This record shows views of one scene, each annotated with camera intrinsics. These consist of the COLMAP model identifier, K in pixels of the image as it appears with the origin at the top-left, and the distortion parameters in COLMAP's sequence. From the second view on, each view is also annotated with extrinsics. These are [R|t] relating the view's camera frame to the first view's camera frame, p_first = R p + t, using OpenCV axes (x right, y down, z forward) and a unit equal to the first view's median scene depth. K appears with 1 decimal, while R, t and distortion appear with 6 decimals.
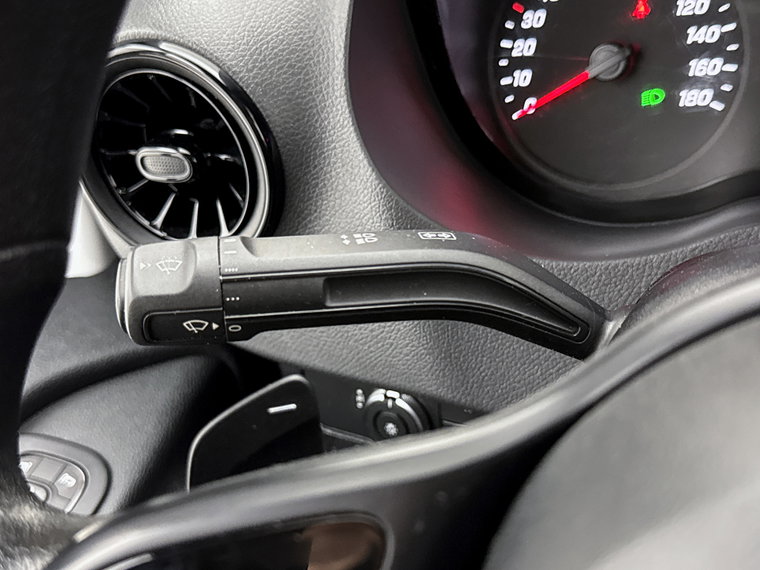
lens RADIAL K [[911.8, 0, 391.5], [0, 911.8, 306.8], [0, 0, 1]] dist [0.037619, 0.000000]
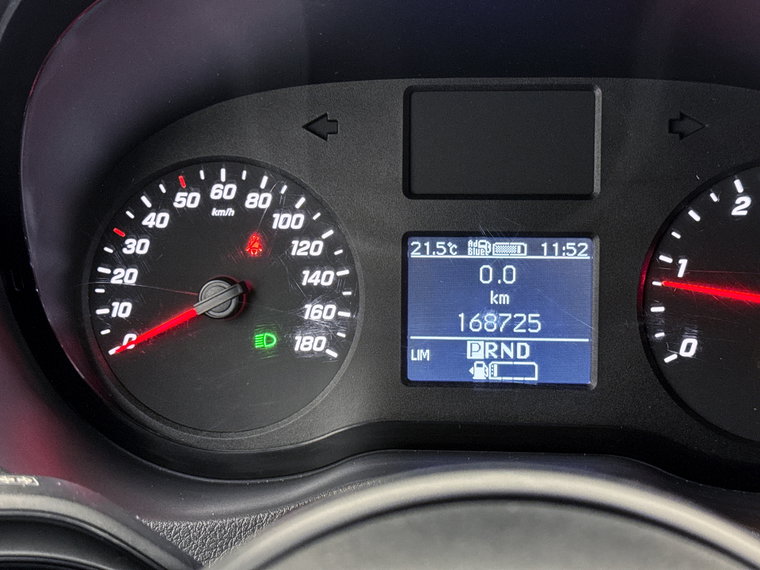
lens RADIAL K [[1216.3, 0, 379.4], [0, 1216.3, 286.6], [0, 0, 1]] dist [-0.010744, 0.000000]
pose [[0.939122, 0.070414, 0.336292, -0.017632], [0.018607, 0.966915, -0.254419, 0.028732], [-0.343080, 0.245188, 0.906741, -0.142388]]
